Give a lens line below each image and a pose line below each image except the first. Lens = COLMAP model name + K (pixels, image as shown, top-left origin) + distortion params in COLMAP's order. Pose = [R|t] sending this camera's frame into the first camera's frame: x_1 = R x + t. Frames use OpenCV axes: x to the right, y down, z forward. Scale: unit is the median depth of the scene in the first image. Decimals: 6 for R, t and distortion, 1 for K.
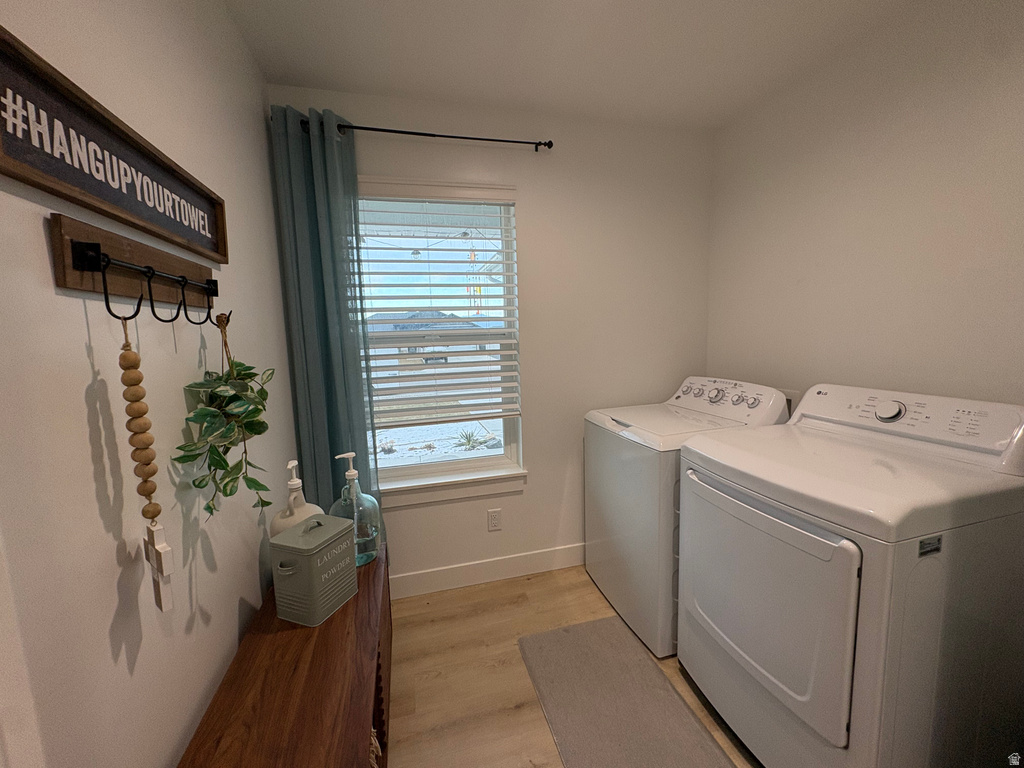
lens RADIAL K [[407.6, 0, 512.0], [0, 407.6, 384.0], [0, 0, 1]] dist [0.000806, -0.000050]
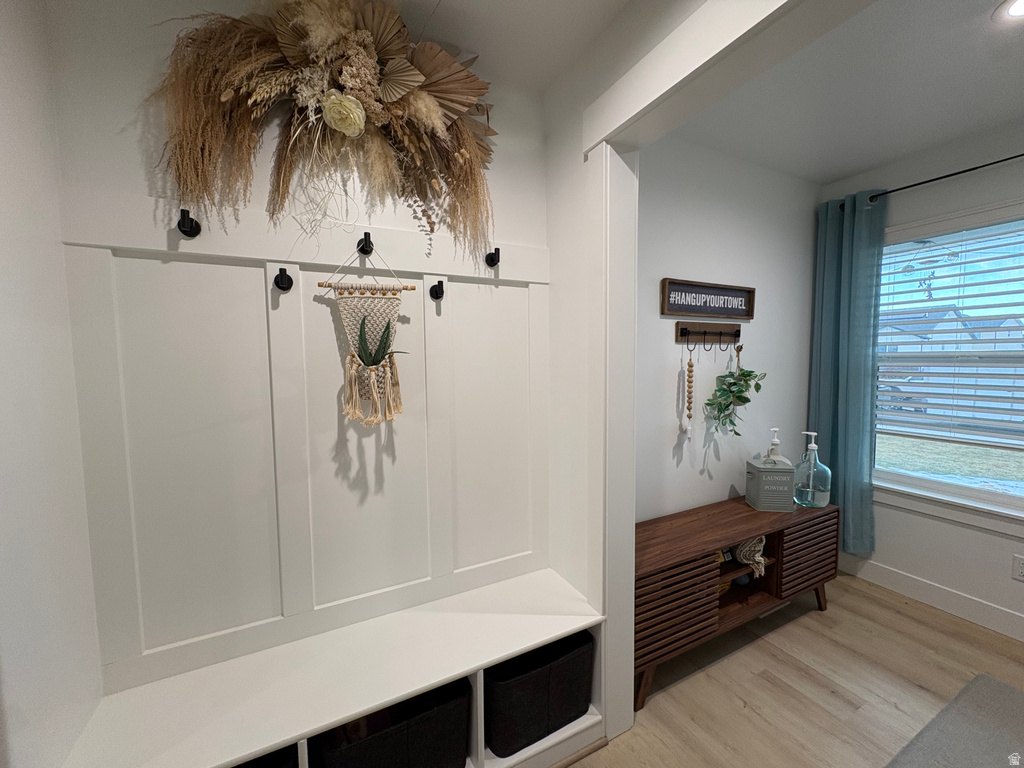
lens RADIAL K [[407.6, 0, 512.0], [0, 407.6, 384.0], [0, 0, 1]] dist [0.000806, -0.000050]
pose [[0.209748, 0.087907, -0.973796, 1.162058], [-0.117006, 0.991050, 0.064263, 0.032300], [0.970729, 0.100461, 0.218157, -0.621430]]
